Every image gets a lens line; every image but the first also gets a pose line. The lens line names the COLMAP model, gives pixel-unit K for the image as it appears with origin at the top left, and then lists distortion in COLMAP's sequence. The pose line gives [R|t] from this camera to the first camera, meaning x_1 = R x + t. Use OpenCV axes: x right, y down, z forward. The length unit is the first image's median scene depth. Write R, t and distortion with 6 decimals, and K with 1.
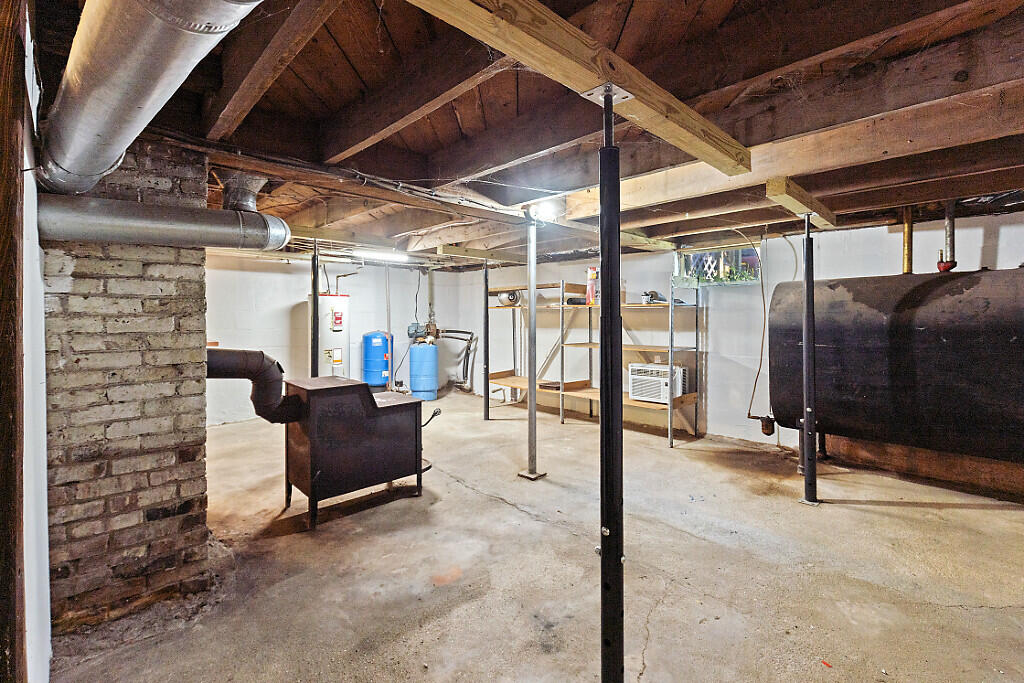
lens RADIAL K [[465.8, 0, 510.5], [0, 465.8, 326.0], [0, 0, 1]] dist [0.002660, -0.000458]
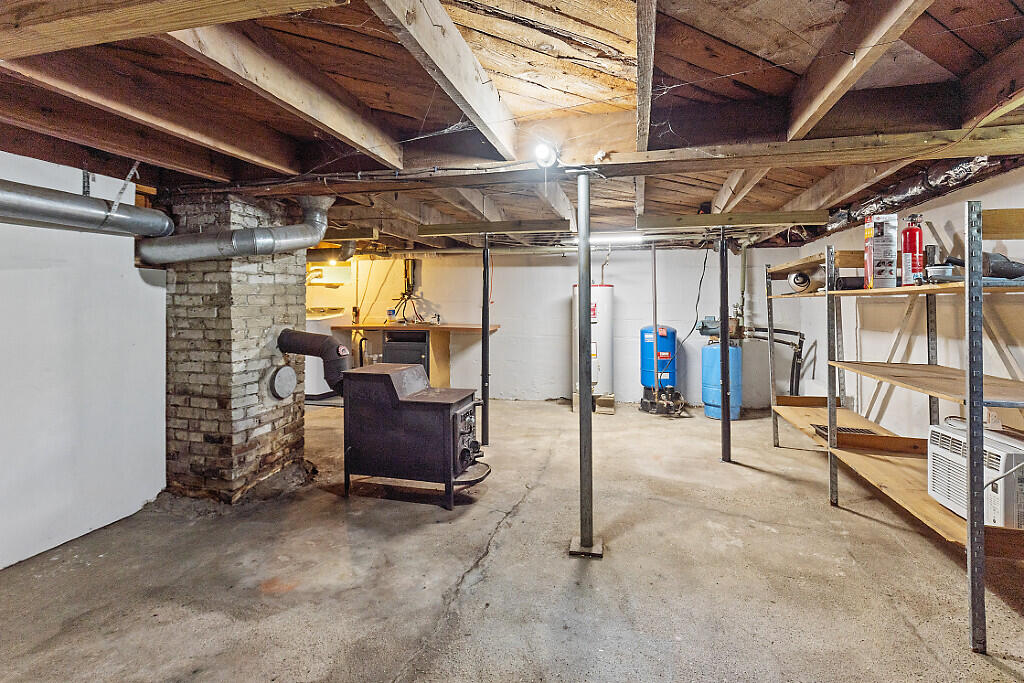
lens RADIAL K [[475.8, 0, 512.9], [0, 475.8, 308.8], [0, 0, 1]] dist [0.000369, -0.000001]
pose [[0.527520, 0.007307, -0.849511, 0.921093], [-0.023100, 0.999717, -0.005746, -0.025673], [0.849229, 0.022655, 0.527539, 0.881373]]
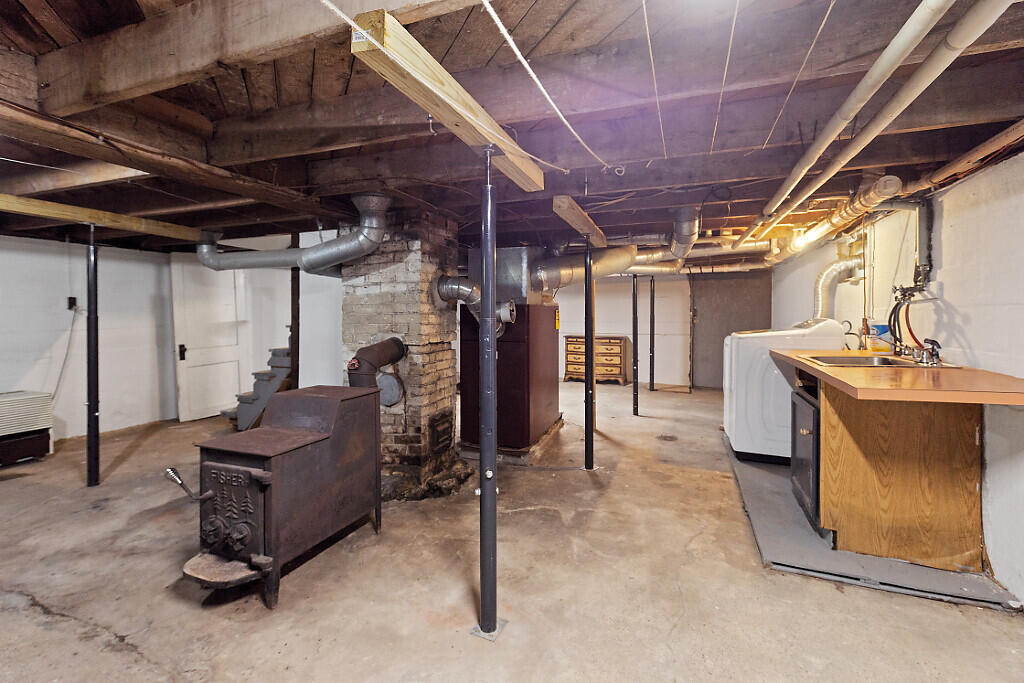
lens RADIAL K [[475.8, 0, 512.9], [0, 475.8, 308.8], [0, 0, 1]] dist [0.000369, -0.000001]
pose [[-0.904868, -0.000927, -0.425692, -0.439614], [-0.012141, 0.999647, 0.023631, -0.084546], [0.425519, 0.026551, -0.904560, 2.592301]]
